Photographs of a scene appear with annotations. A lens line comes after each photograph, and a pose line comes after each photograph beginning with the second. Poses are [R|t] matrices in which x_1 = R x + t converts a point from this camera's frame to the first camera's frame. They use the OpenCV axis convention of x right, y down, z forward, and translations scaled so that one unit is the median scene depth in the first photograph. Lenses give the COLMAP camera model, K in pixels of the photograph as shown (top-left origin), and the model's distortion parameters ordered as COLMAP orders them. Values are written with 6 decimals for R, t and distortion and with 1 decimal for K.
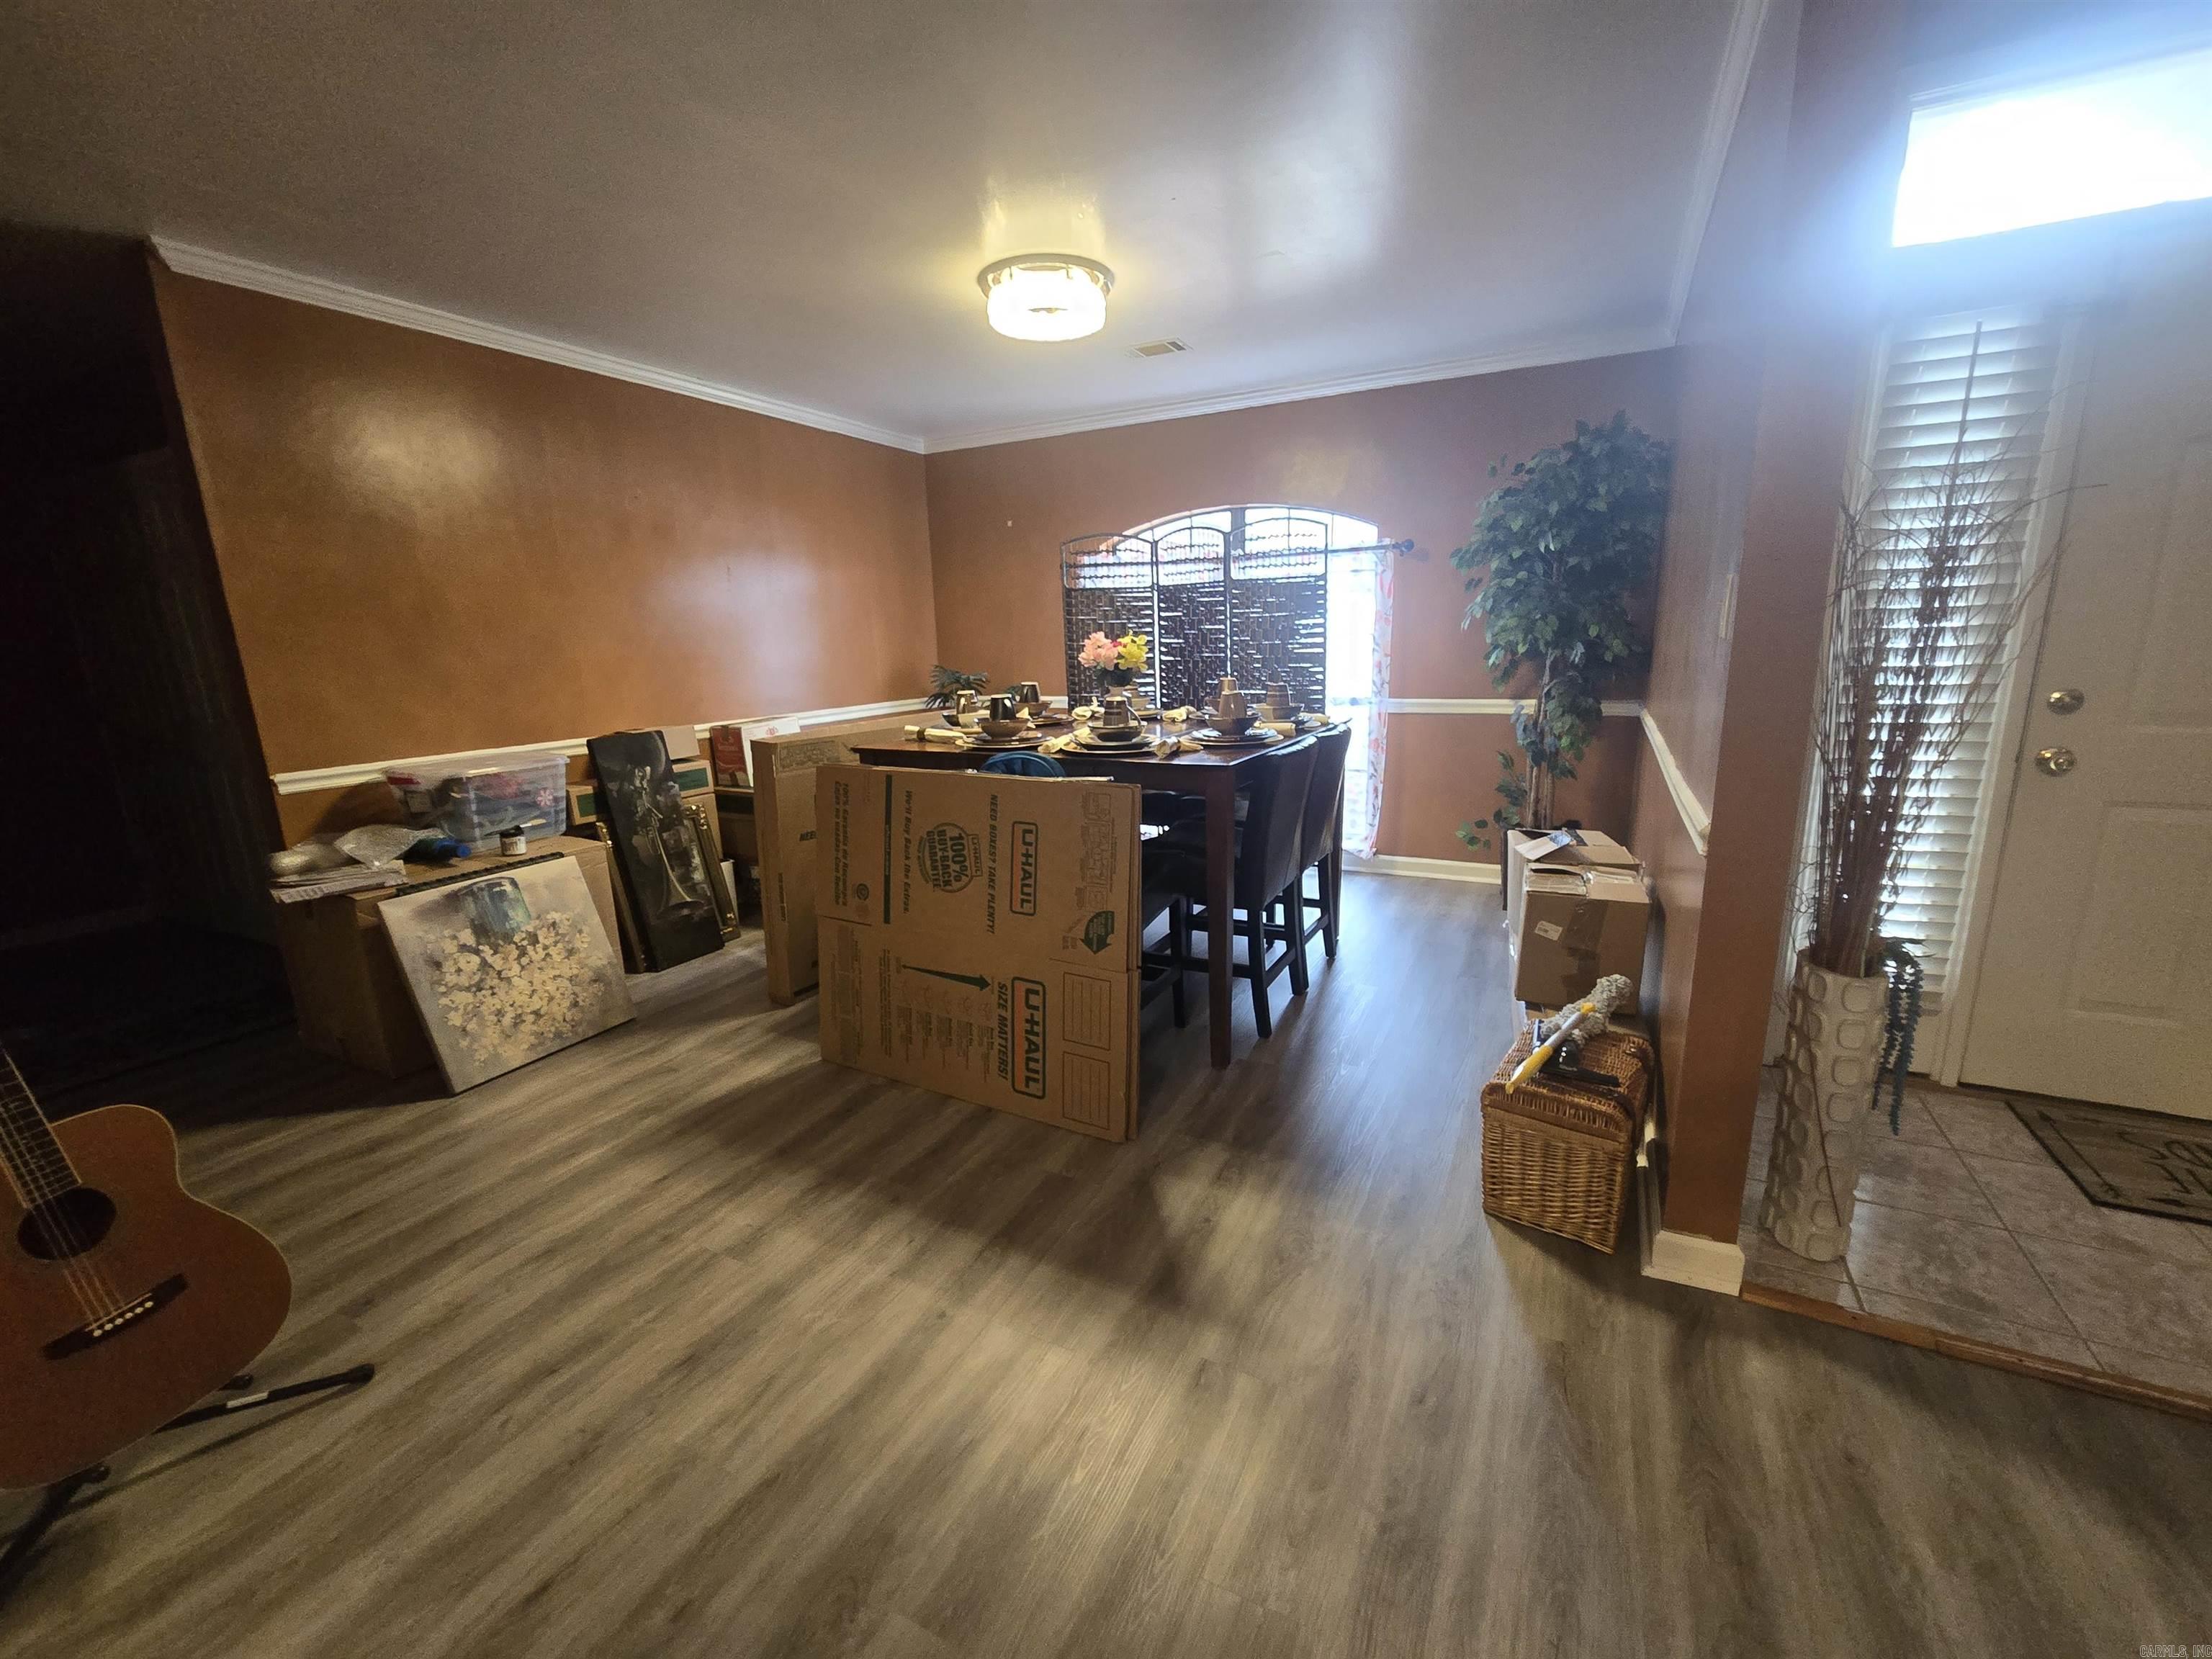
lens RADIAL K [[905.3, 0, 1114.3], [0, 905.3, 836.9], [0, 0, 1]] dist [0.000287, -0.000784]
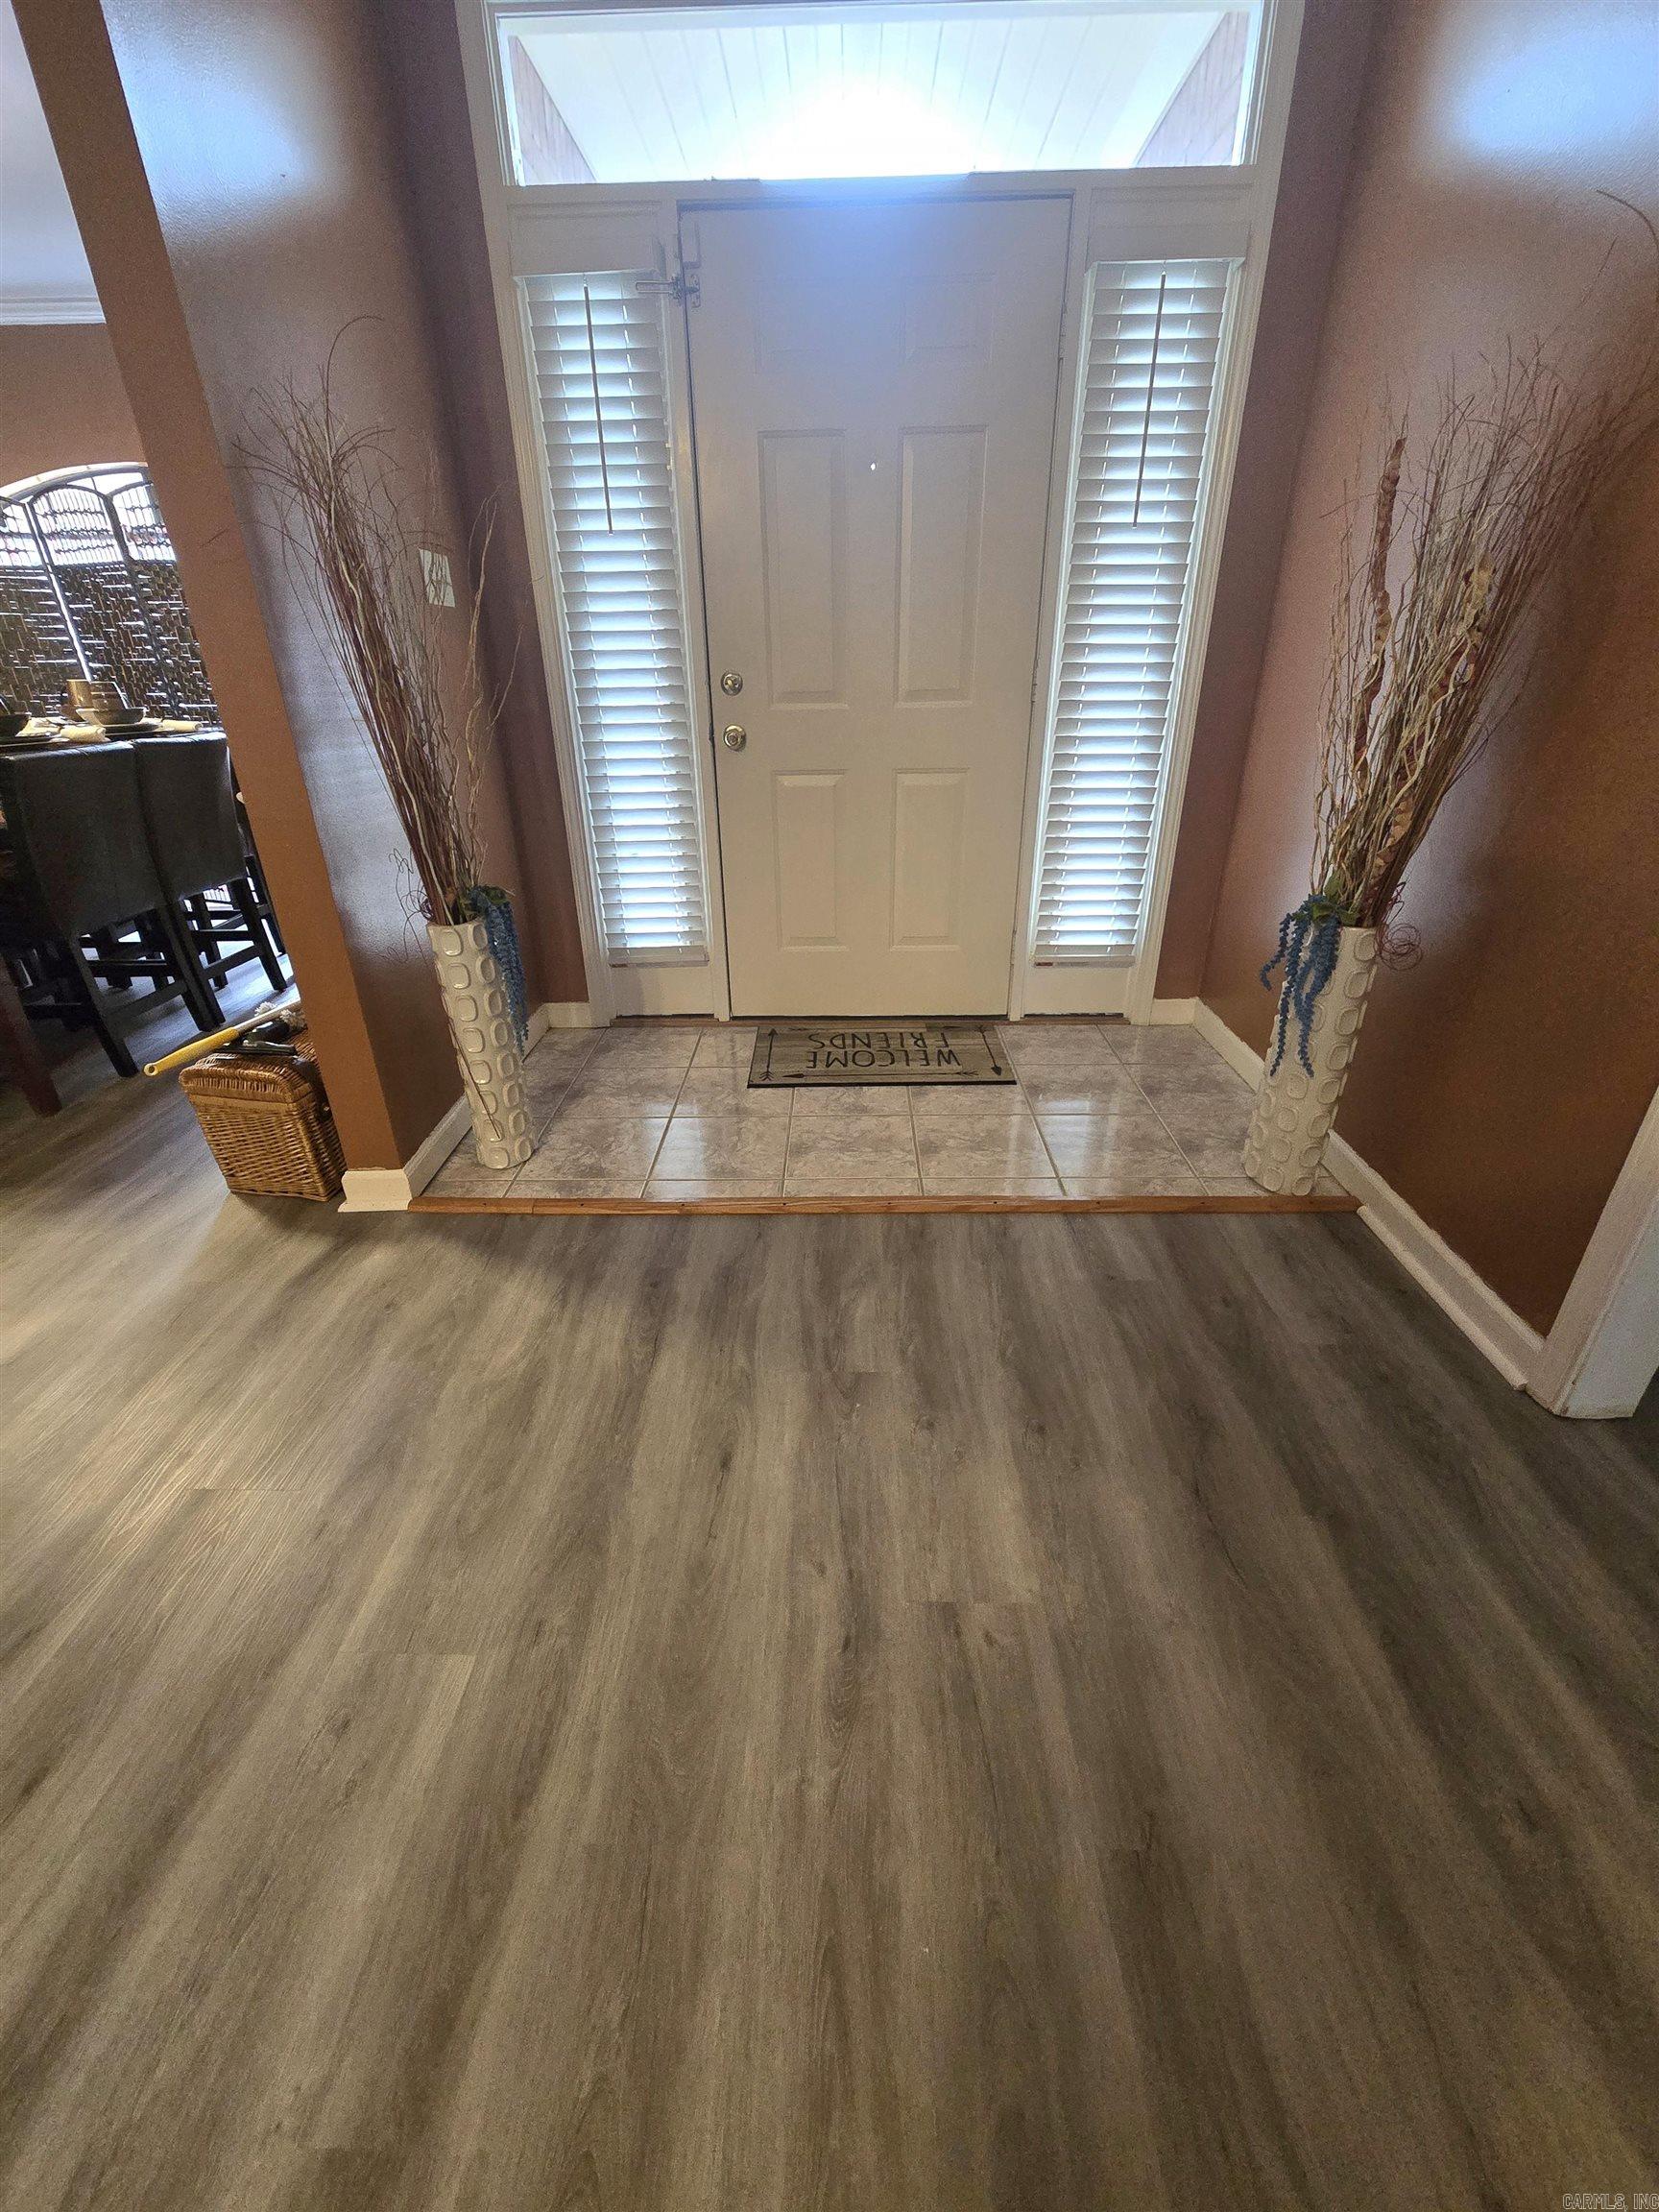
lens RADIAL K [[905.3, 0, 829.5], [0, 905.3, 1106.0], [0, 0, 1]] dist [0.000287, -0.000784]
pose [[0.896428, -0.180168, 0.404916, 0.274851], [0.084147, 0.966212, 0.243627, 0.050249], [-0.435129, -0.184321, 0.881299, -0.099896]]
